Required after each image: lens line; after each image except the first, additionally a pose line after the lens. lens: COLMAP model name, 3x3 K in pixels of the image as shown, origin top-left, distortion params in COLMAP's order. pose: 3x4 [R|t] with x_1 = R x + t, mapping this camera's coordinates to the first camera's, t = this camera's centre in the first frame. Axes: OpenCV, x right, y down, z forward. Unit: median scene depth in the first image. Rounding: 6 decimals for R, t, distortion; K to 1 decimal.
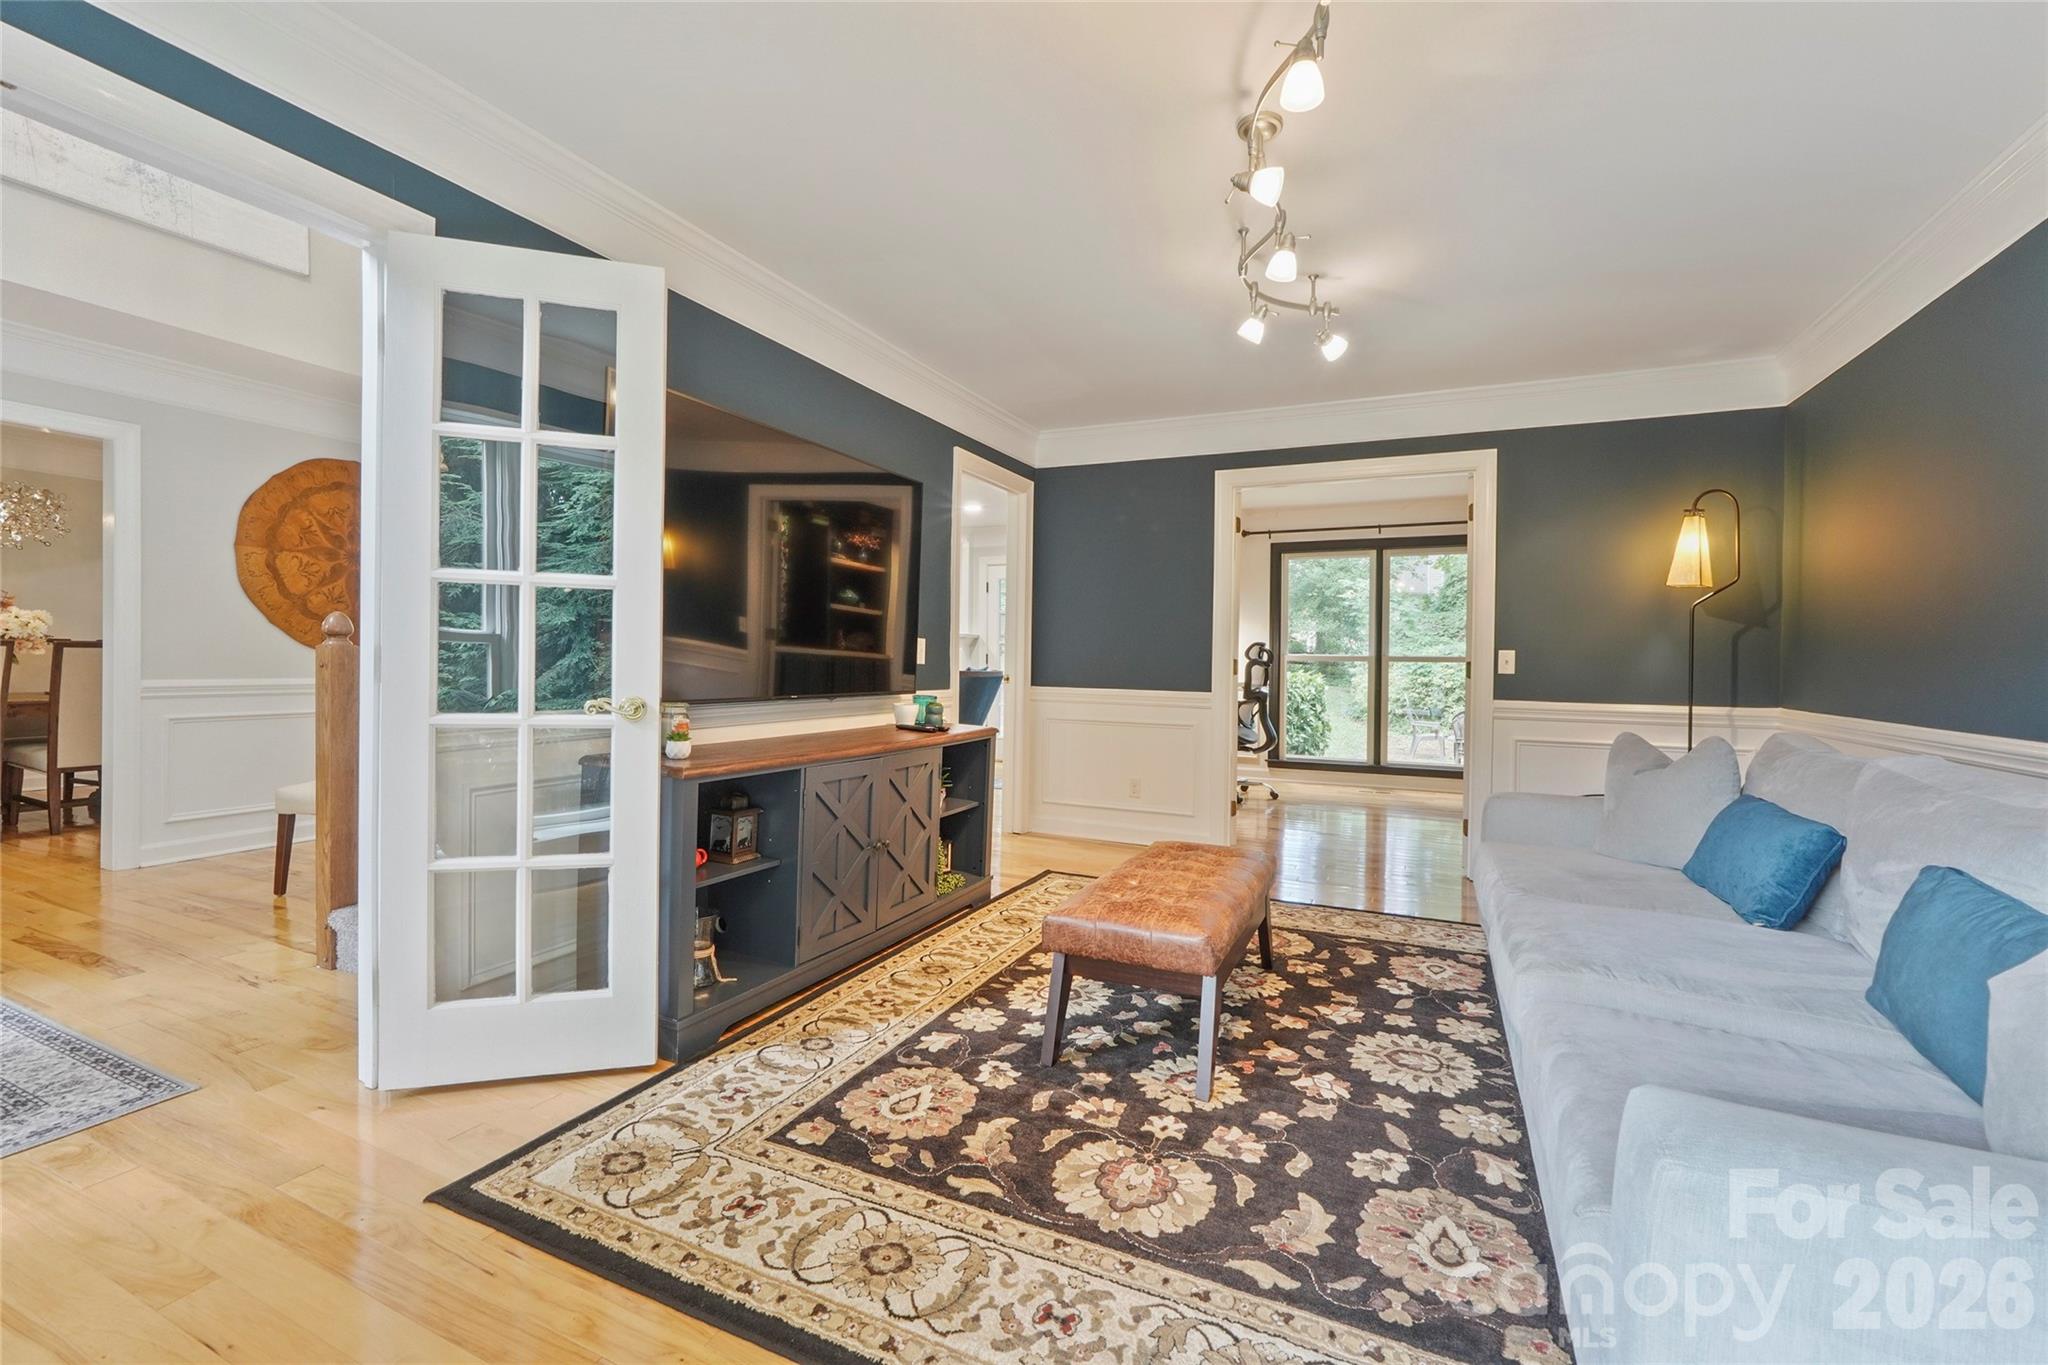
lens RADIAL K [[863.2, 0, 1023.6], [0, 863.2, 657.9], [0, 0, 1]] dist [-0.000764, 0.000025]
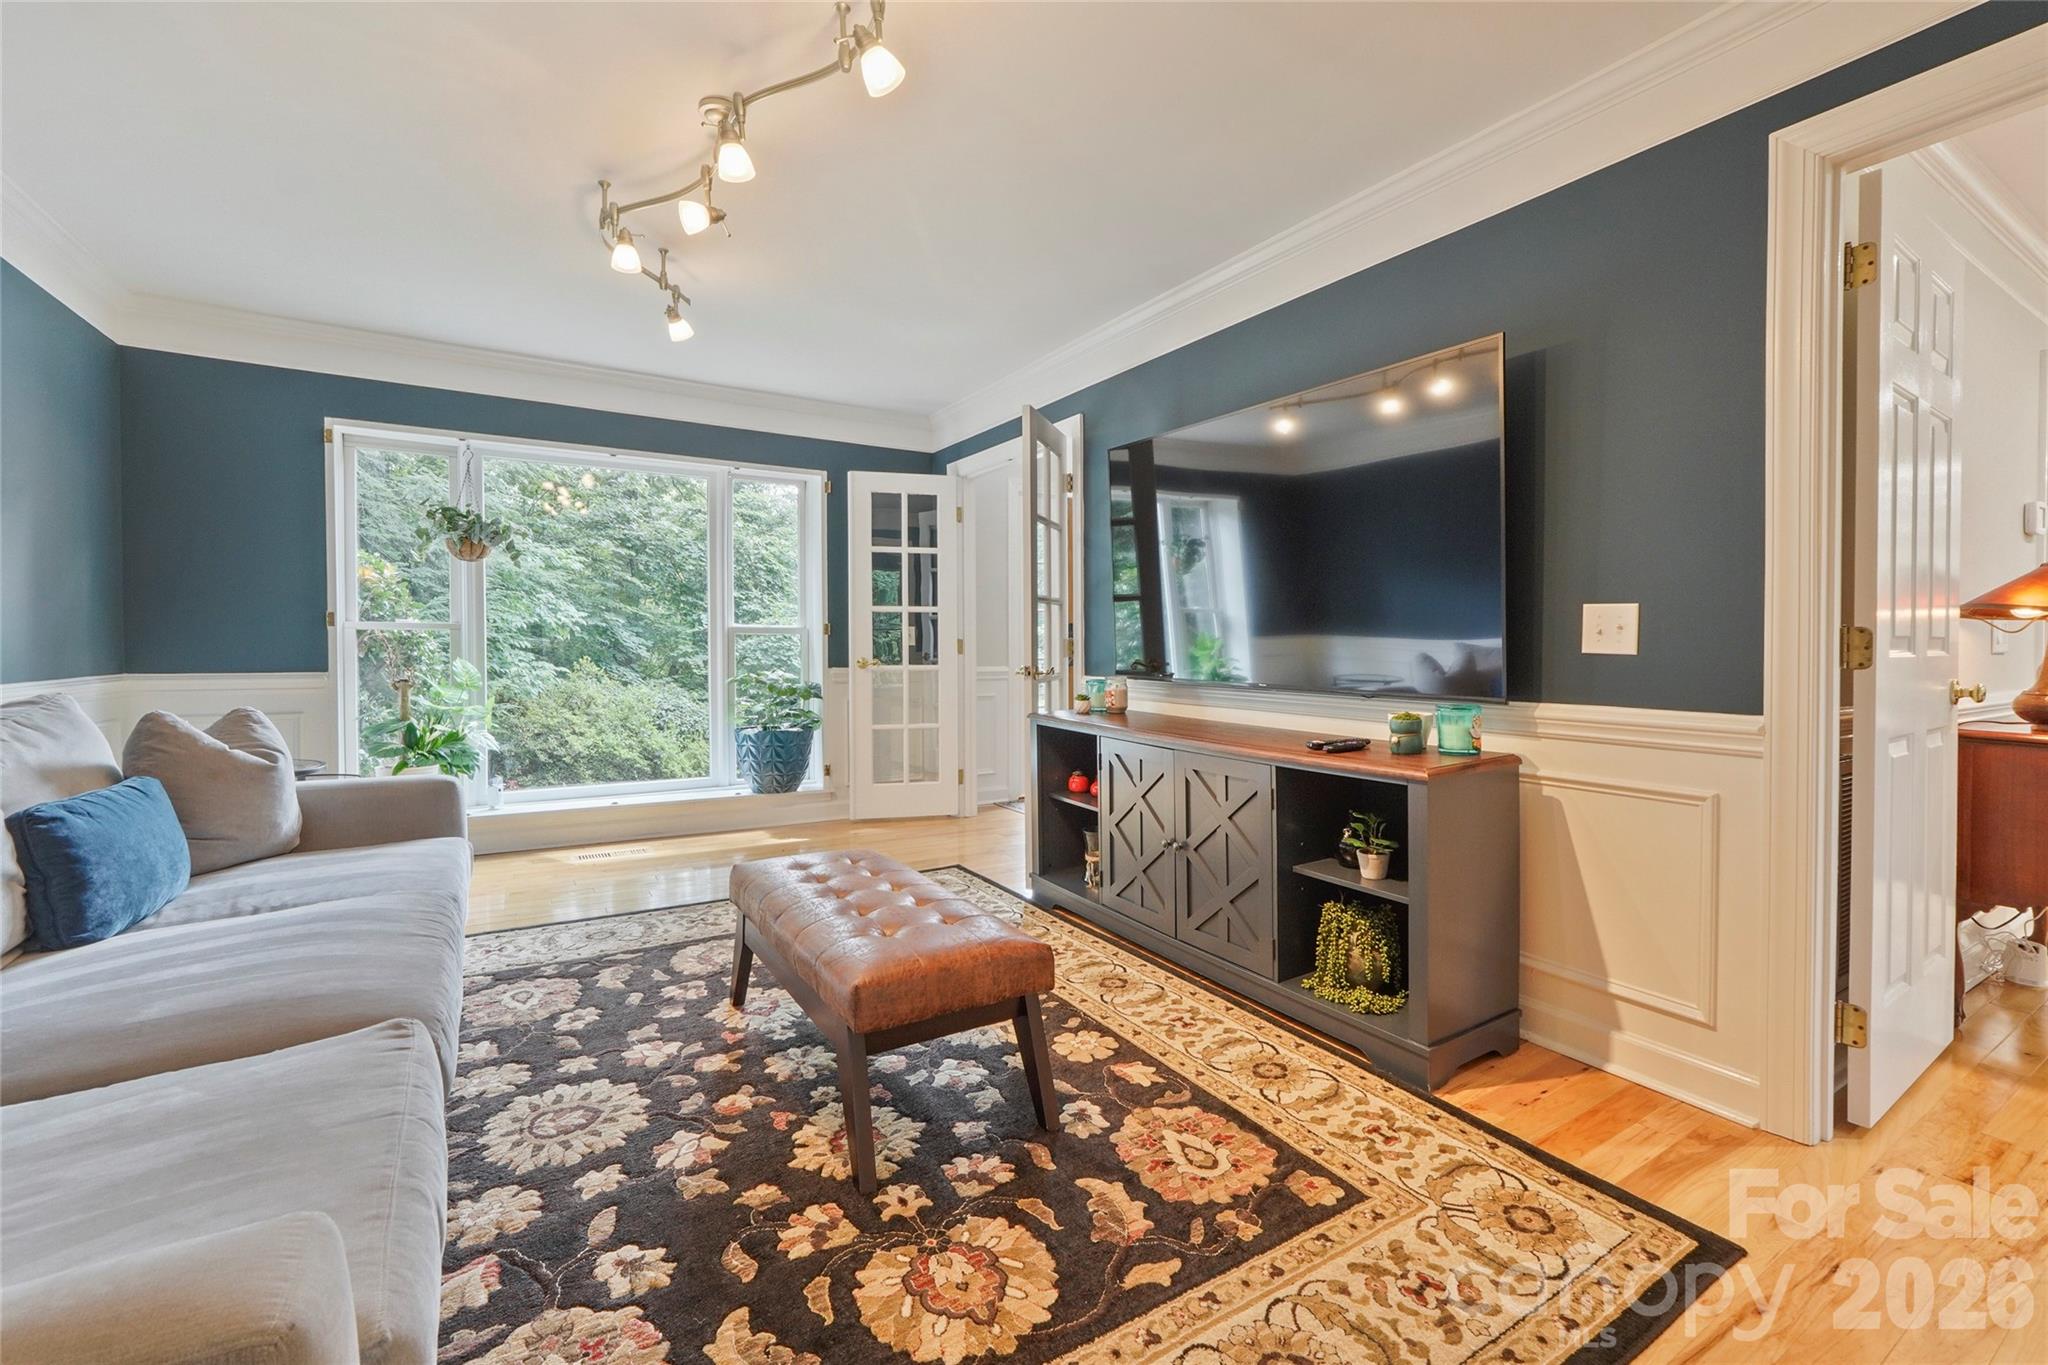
lens RADIAL K [[863.2, 0, 1023.6], [0, 863.2, 657.9], [0, 0, 1]] dist [-0.000764, 0.000025]
pose [[-0.553855, -0.006707, -0.832586, 0.801517], [-0.014109, 0.999900, 0.001330, 0.026463], [0.832494, 0.012484, -0.553894, 1.619918]]
